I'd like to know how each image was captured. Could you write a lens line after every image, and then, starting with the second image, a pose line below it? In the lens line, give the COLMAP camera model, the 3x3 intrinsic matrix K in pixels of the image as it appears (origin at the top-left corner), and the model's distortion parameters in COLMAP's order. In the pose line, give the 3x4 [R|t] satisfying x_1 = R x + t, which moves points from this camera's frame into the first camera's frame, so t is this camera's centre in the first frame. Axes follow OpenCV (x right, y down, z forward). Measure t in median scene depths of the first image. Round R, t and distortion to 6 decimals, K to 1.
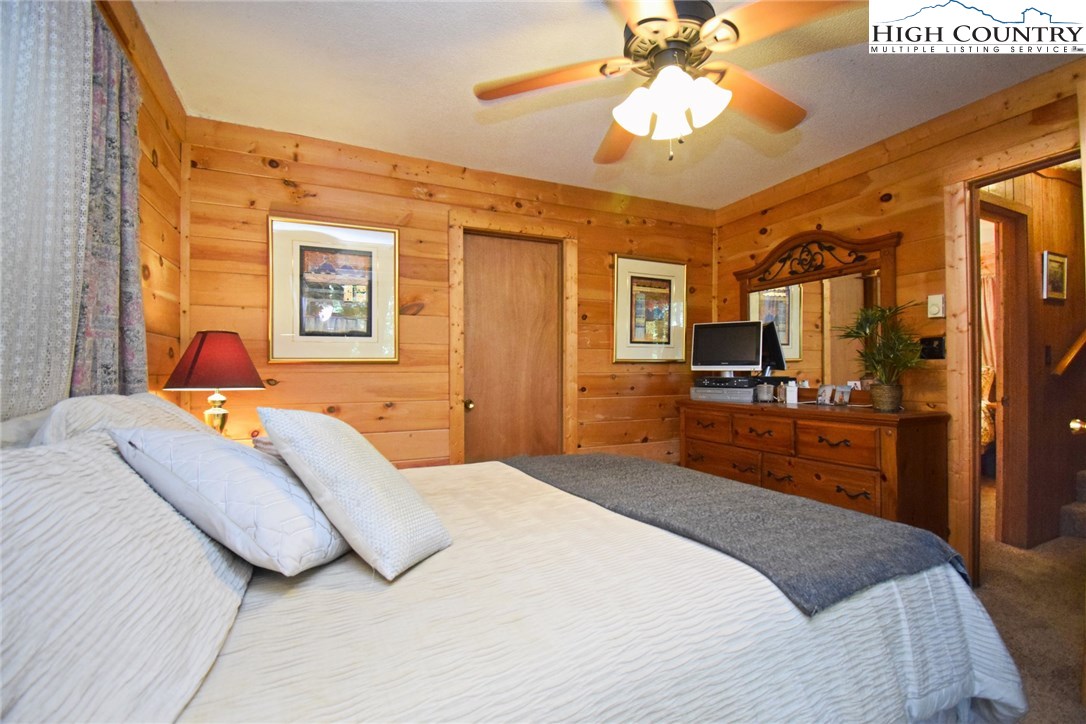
lens RADIAL K [[483.2, 0, 555.6], [0, 483.2, 362.3], [0, 0, 1]] dist [0.019987, -0.024120]
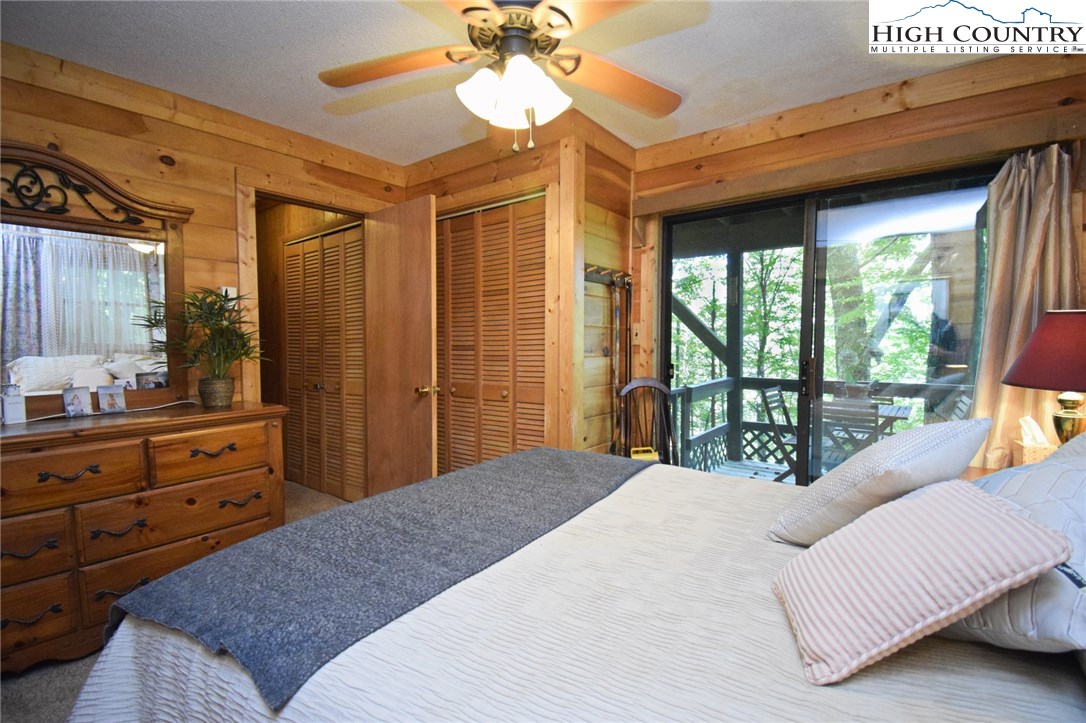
lens RADIAL K [[485.8, 0, 549.7], [0, 485.8, 358.4], [0, 0, 1]] dist [0.018034, -0.017259]
pose [[-0.448493, -0.017982, 0.893605, -0.405907], [-0.002686, 0.999820, 0.018771, -0.010567], [-0.893782, 0.006019, -0.448461, 0.817014]]
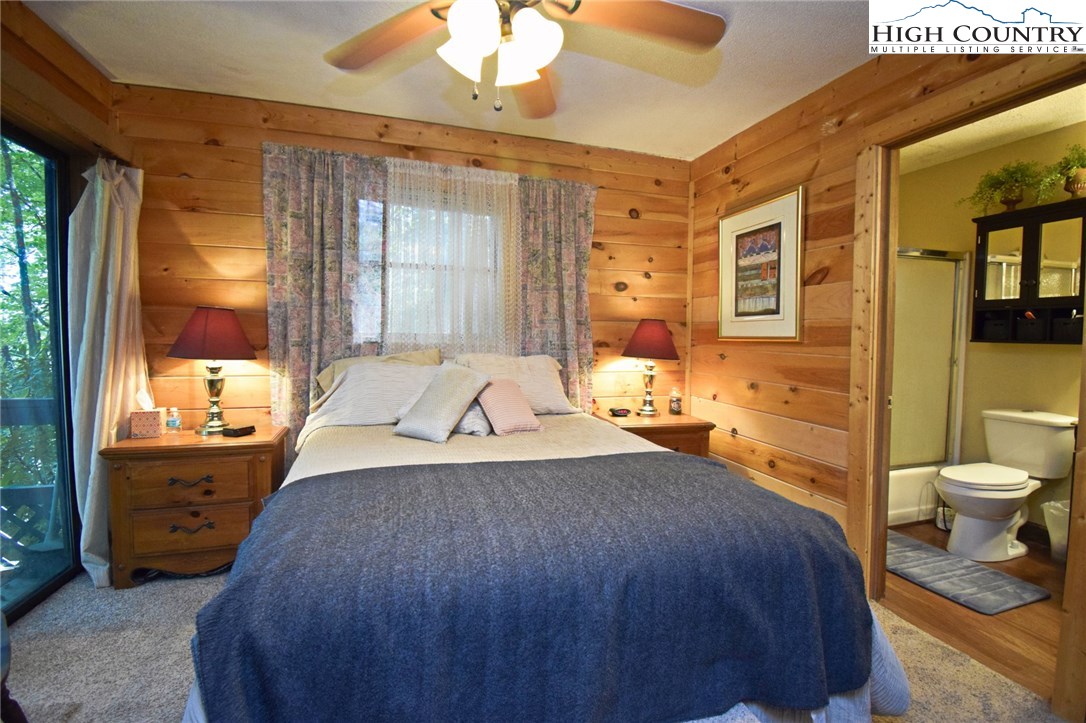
lens RADIAL K [[483.2, 0, 555.6], [0, 483.2, 361.8], [0, 0, 1]] dist [0.019987, -0.024120]
pose [[-0.133153, 0.057673, -0.989416, 0.630515], [-0.003398, 0.998273, 0.058647, -0.014337], [0.991090, 0.011171, -0.132727, 0.719630]]
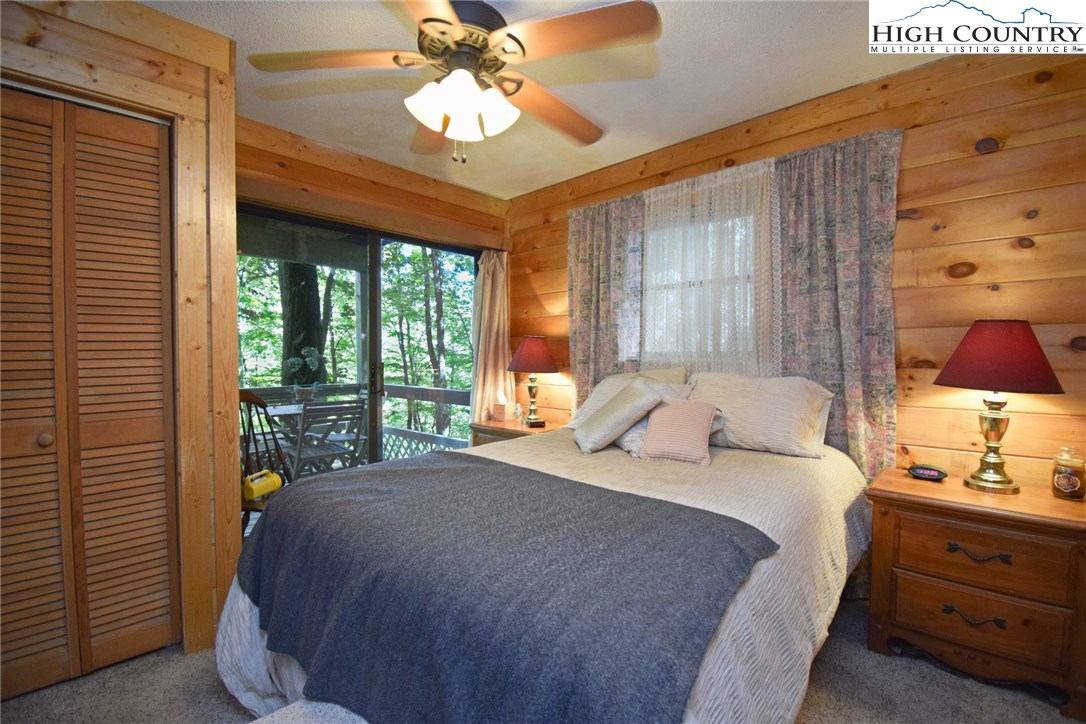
lens RADIAL K [[483.2, 0, 555.6], [0, 483.2, 362.3], [0, 0, 1]] dist [0.019987, -0.024120]
pose [[-0.929869, 0.014251, -0.367615, 0.248142], [0.010674, 0.999874, 0.011762, -0.005526], [0.367736, 0.007013, -0.929904, 1.185042]]
